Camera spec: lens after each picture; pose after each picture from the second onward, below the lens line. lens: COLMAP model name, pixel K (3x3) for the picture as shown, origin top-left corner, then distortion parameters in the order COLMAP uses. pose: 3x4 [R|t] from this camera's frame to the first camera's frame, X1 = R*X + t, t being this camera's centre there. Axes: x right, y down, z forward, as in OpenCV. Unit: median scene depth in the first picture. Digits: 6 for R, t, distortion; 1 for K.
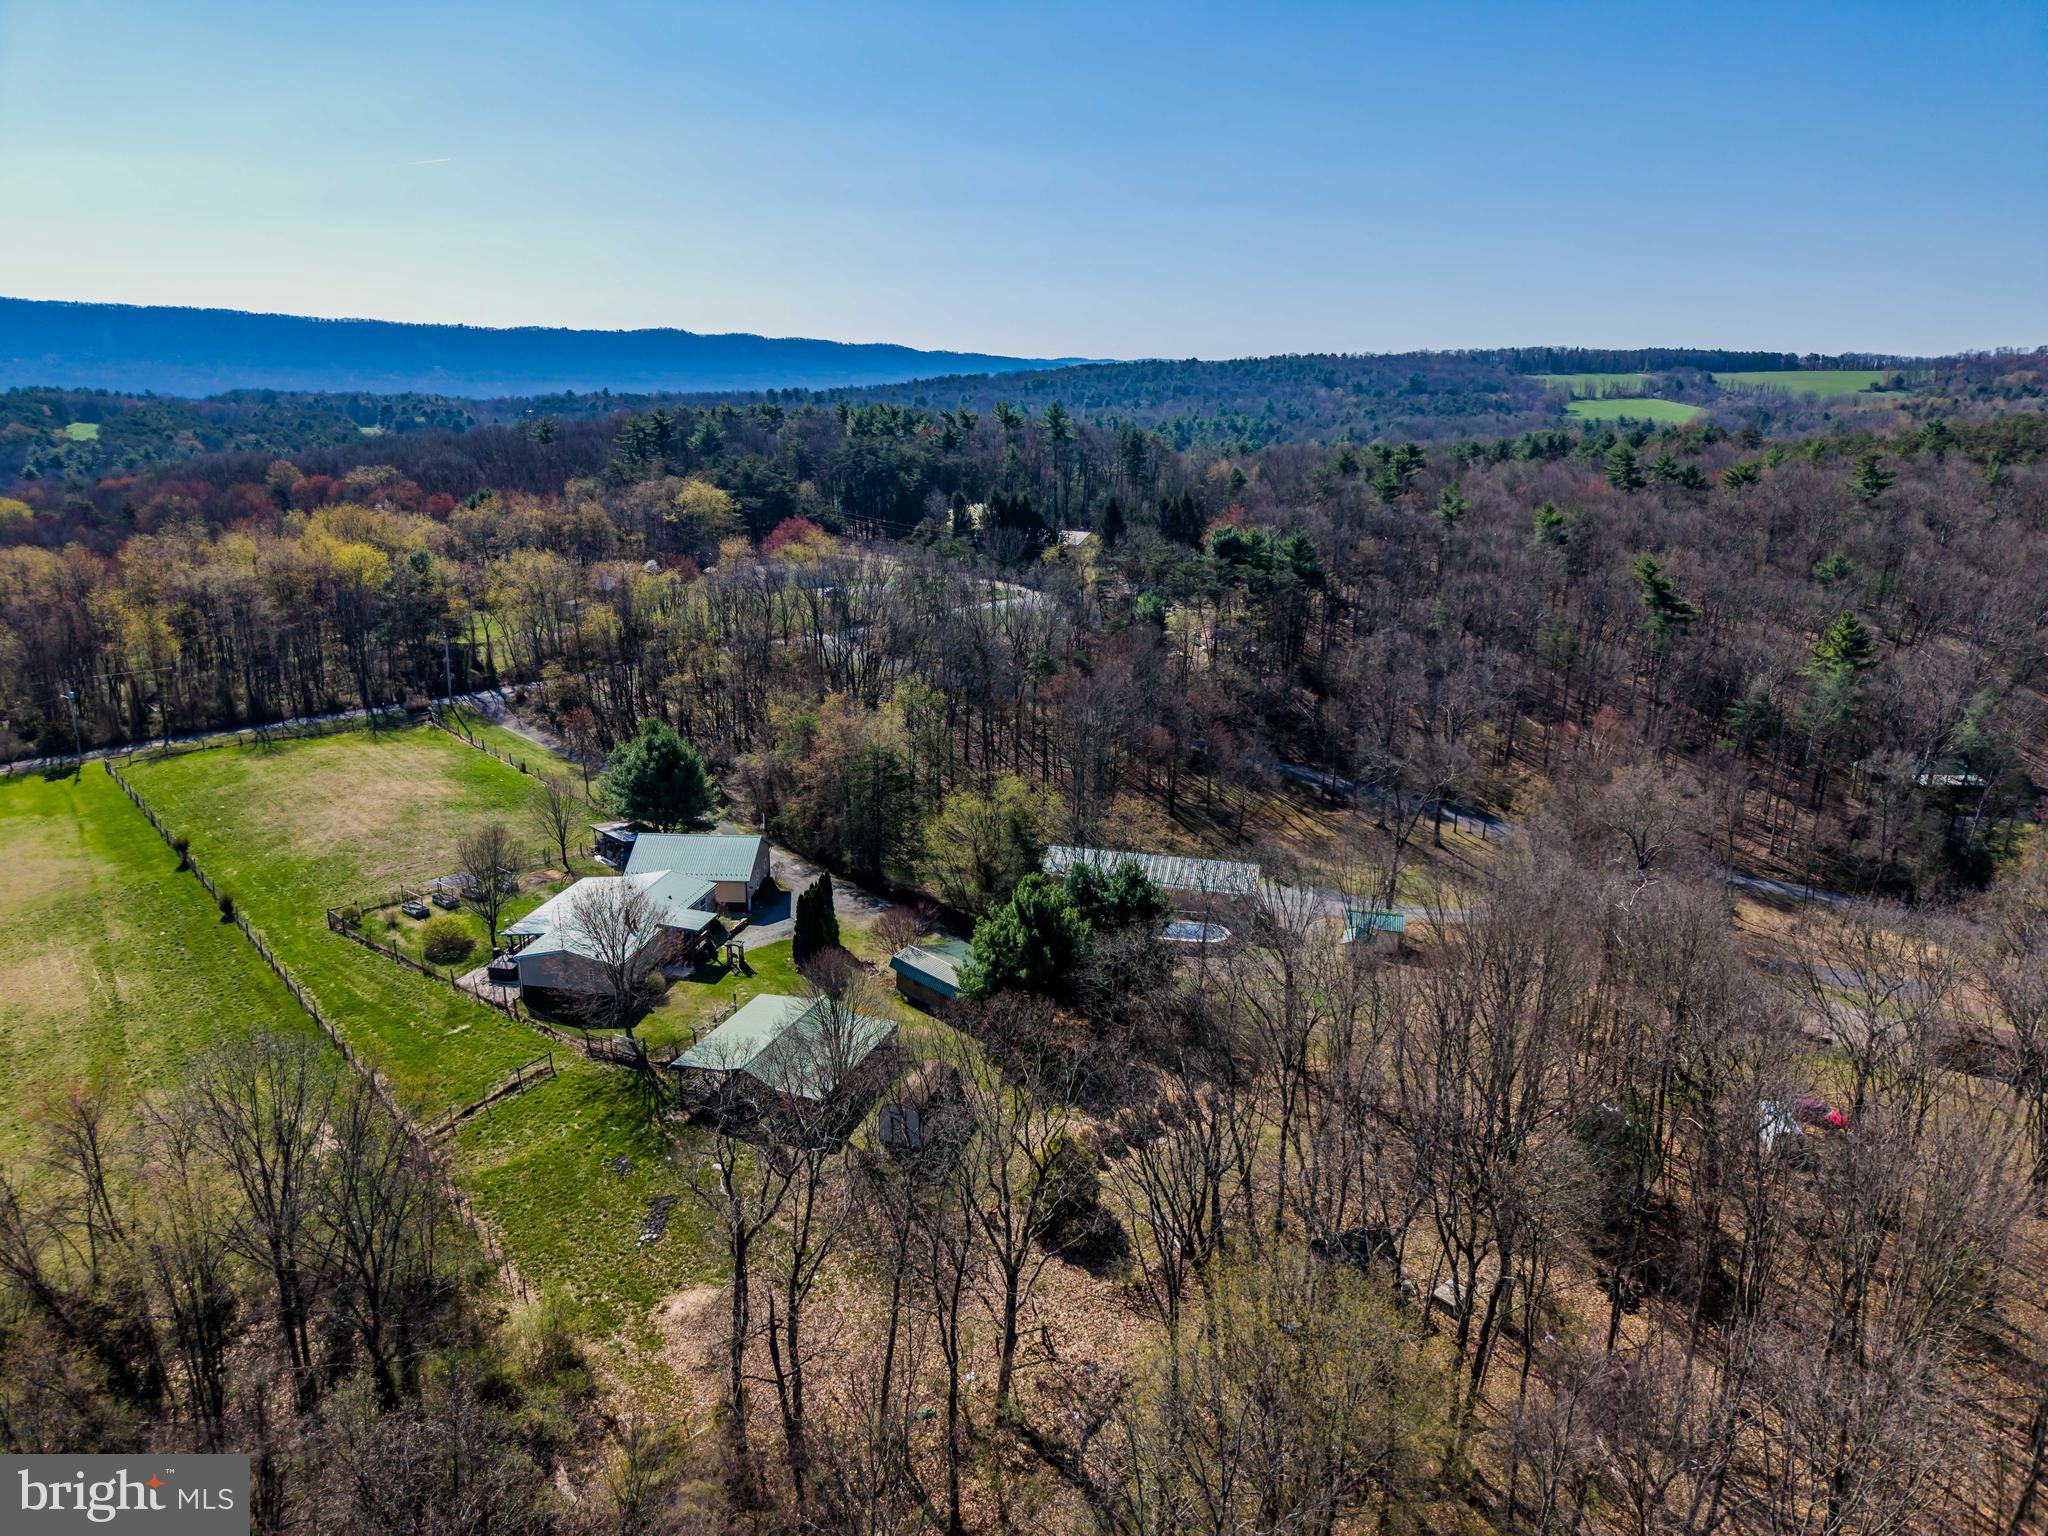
lens RADIAL K [[1391.3, 0, 1012.3], [0, 1391.3, 756.0], [0, 0, 1]] dist [-0.007070, -0.000511]
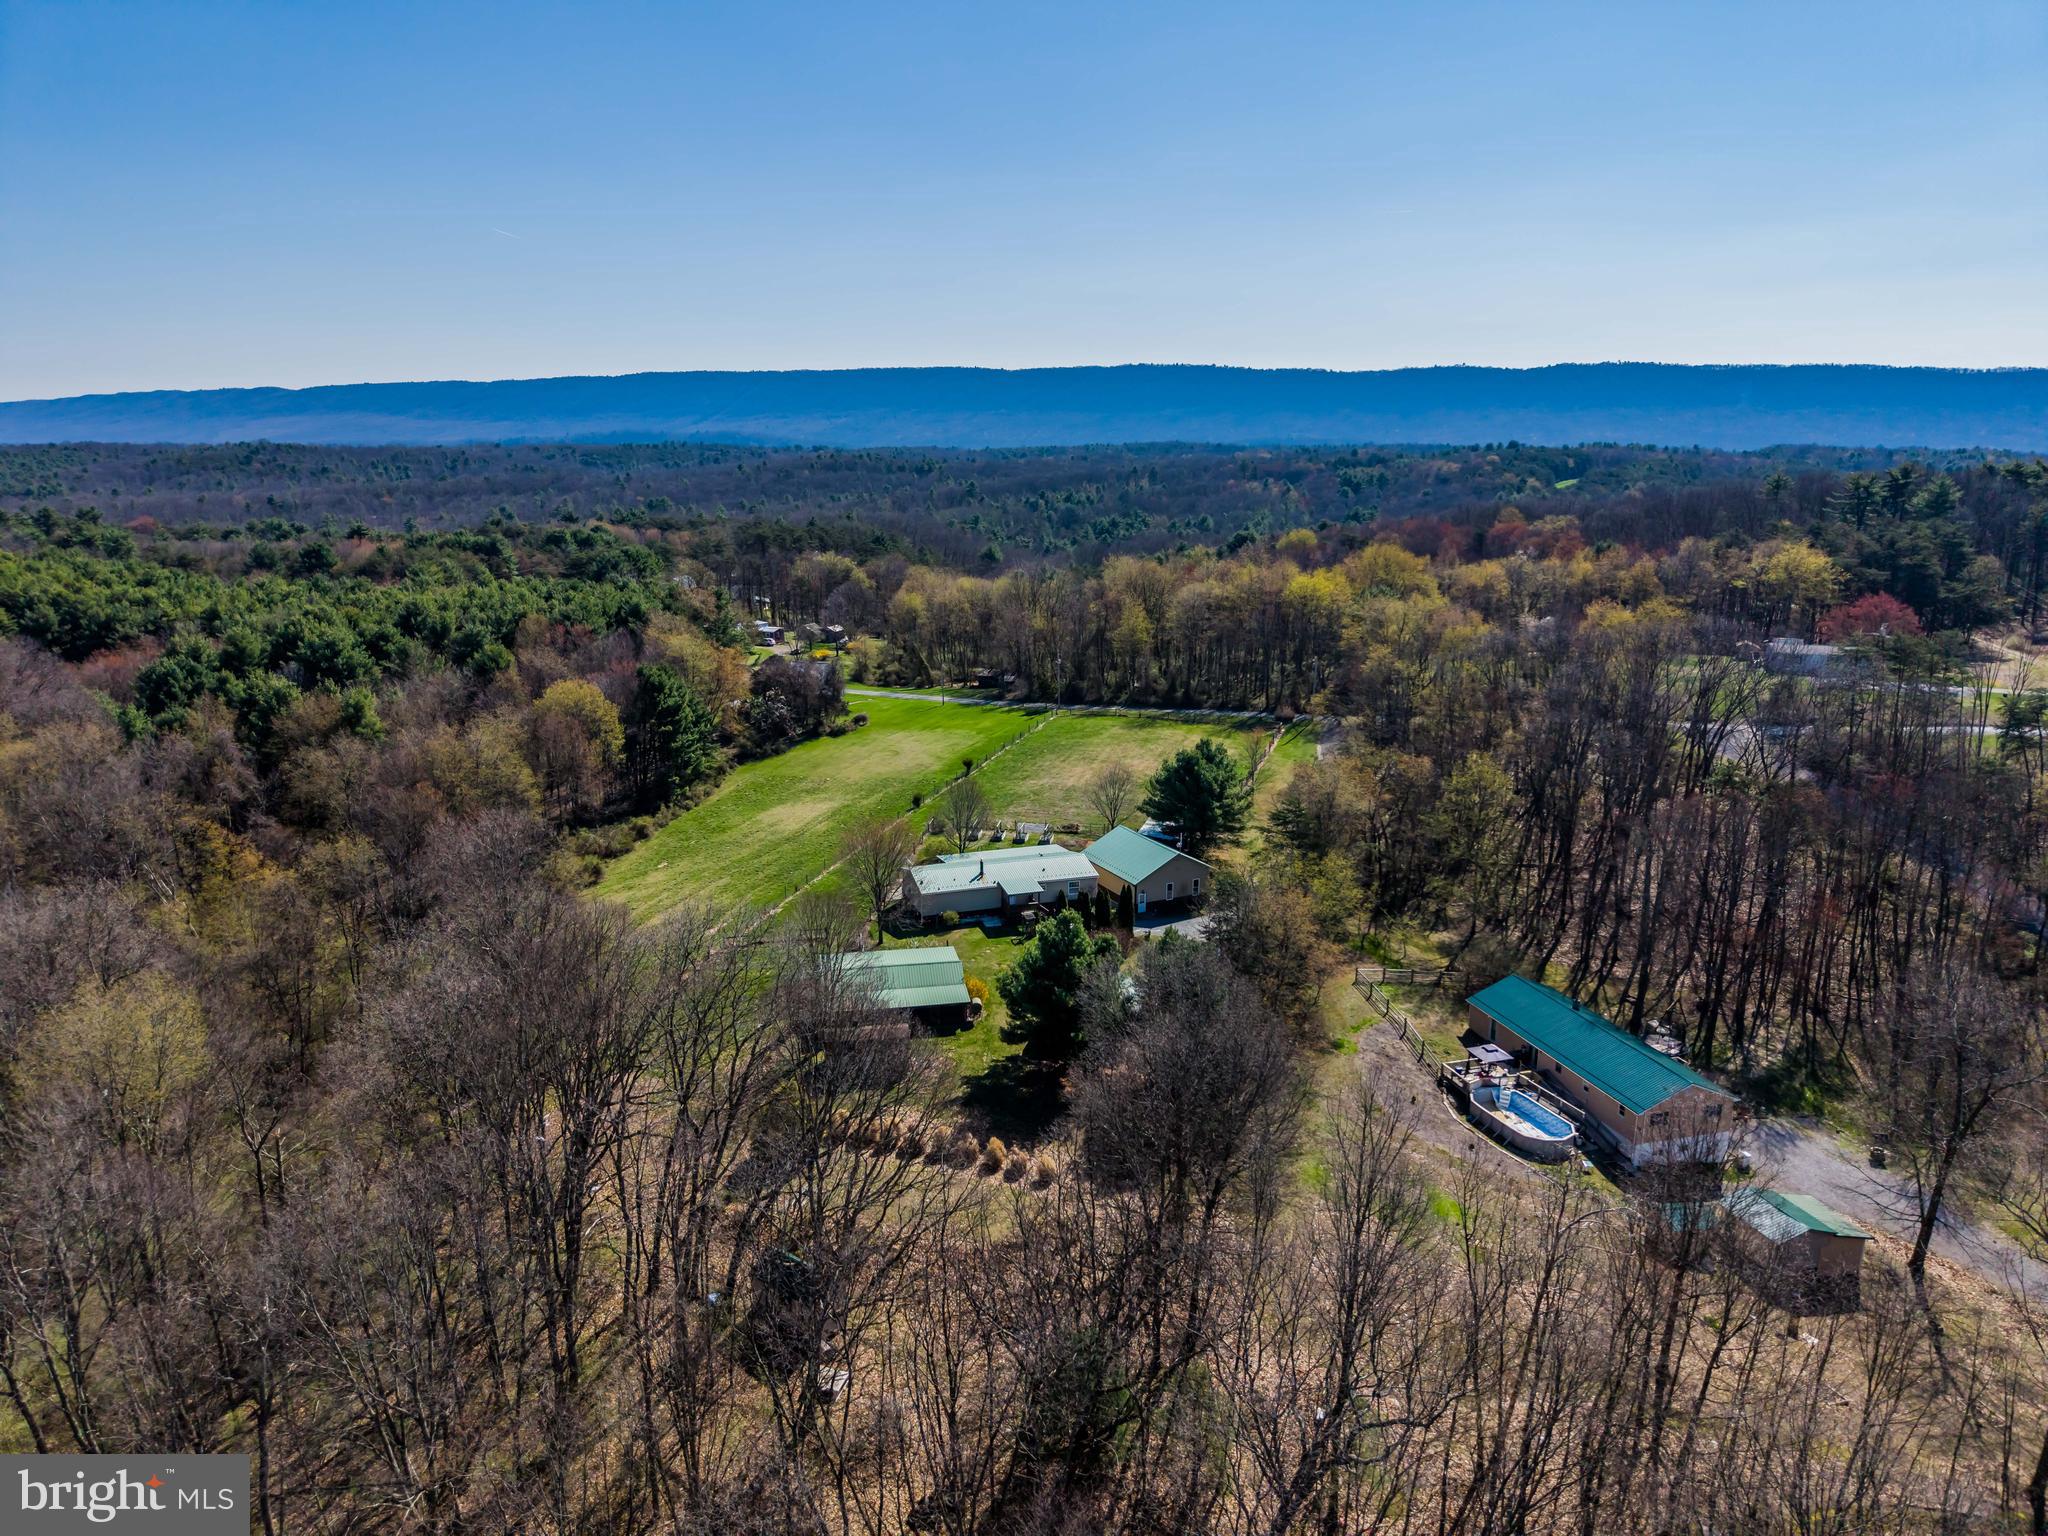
lens RADIAL K [[1377.0, 0, 1024.0], [0, 1377.0, 768.0], [0, 0, 1]] dist [0.040048, -0.061341]
pose [[0.495148, 0.192909, -0.847121, 0.245977], [-0.217463, 0.971519, 0.094129, -0.030289], [0.841153, 0.137609, 0.522997, 0.121307]]
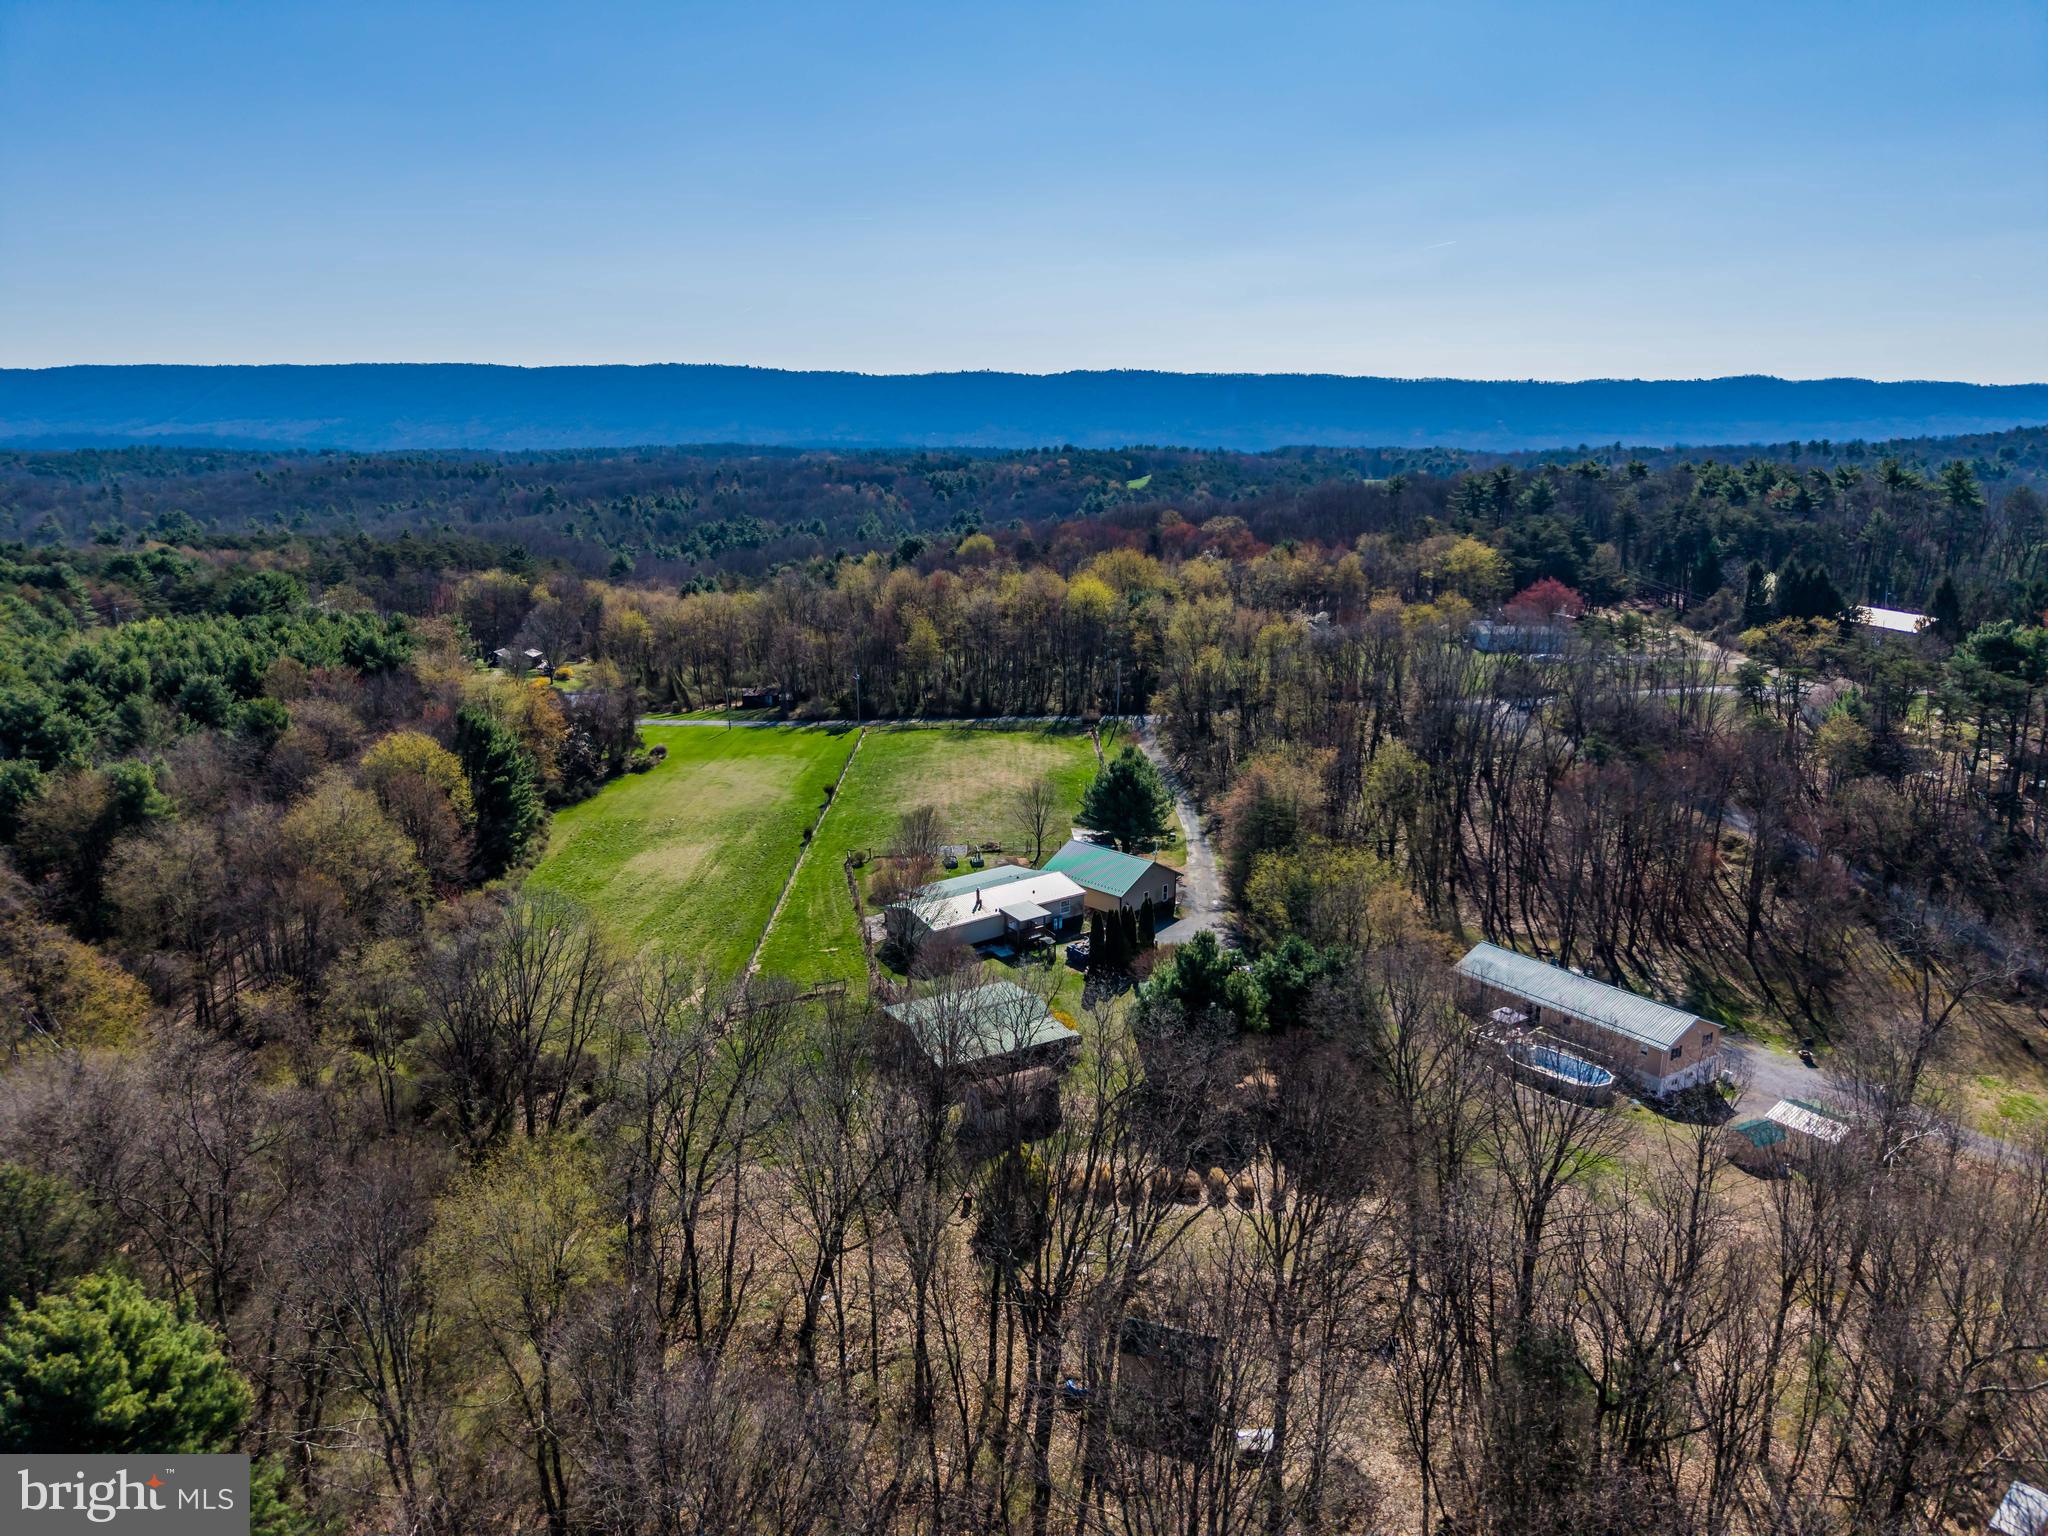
lens RADIAL K [[1377.0, 0, 1024.0], [0, 1377.0, 768.0], [0, 0, 1]] dist [0.040048, -0.061341]
pose [[0.752115, 0.142289, -0.643488, 0.162042], [-0.159460, 0.986692, 0.031801, -0.012290], [0.639450, 0.078693, 0.764795, 0.034378]]
